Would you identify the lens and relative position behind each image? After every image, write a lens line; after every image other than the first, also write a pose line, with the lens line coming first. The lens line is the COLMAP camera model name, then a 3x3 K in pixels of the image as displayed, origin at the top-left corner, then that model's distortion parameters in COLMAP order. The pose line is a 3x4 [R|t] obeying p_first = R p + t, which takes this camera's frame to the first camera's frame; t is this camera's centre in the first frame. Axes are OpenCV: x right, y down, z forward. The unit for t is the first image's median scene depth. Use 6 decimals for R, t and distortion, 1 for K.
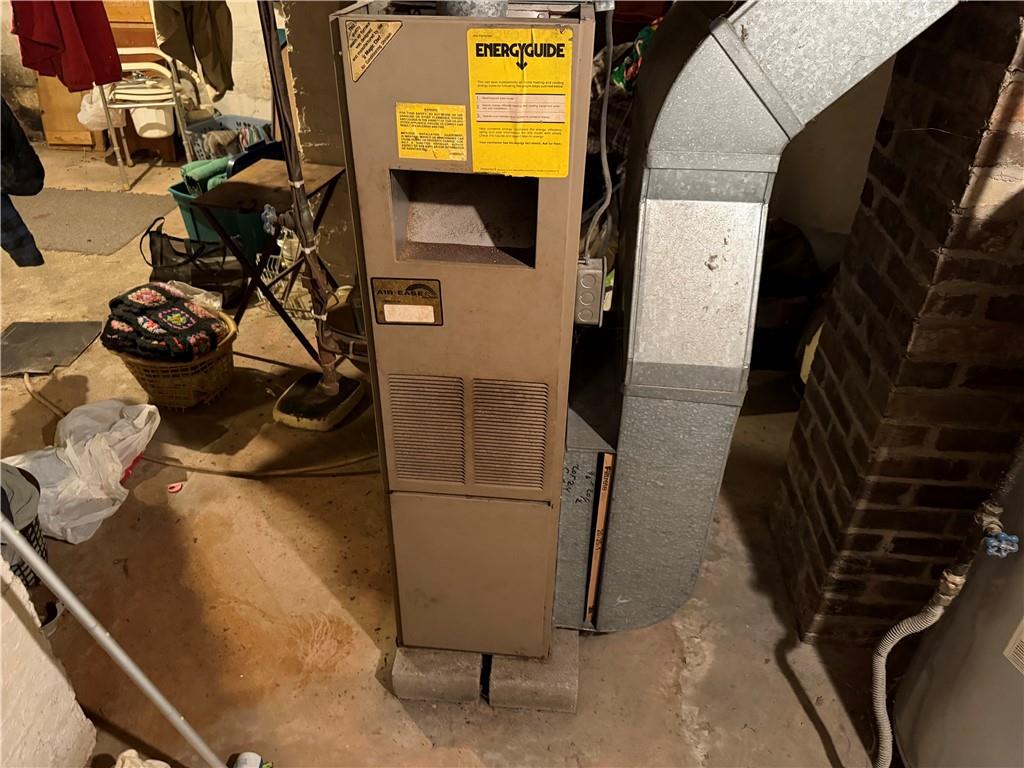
lens RADIAL K [[732.3, 0, 510.1], [0, 732.3, 385.7], [0, 0, 1]] dist [0.001249, -0.003864]
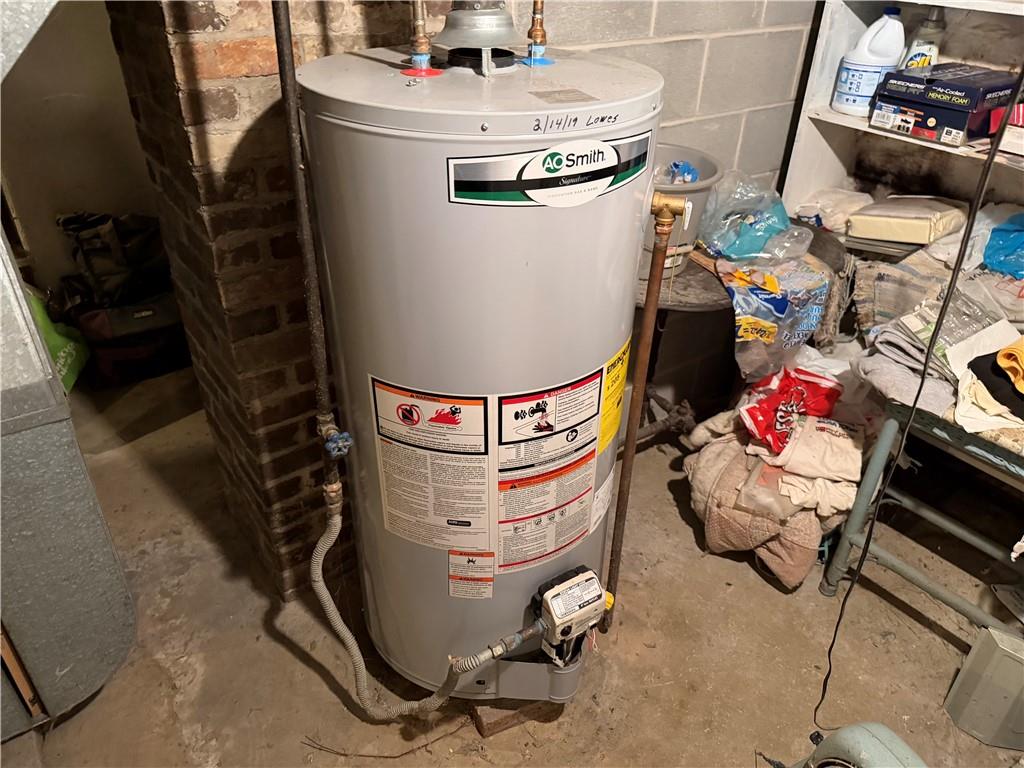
lens RADIAL K [[732.3, 0, 512.9], [0, 732.3, 378.9], [0, 0, 1]] dist [0.001249, -0.003864]
pose [[0.740510, -0.355550, 0.570288, 0.202507], [0.357078, 0.927053, 0.114318, 0.070300], [-0.569333, 0.118984, 0.813451, -0.069795]]
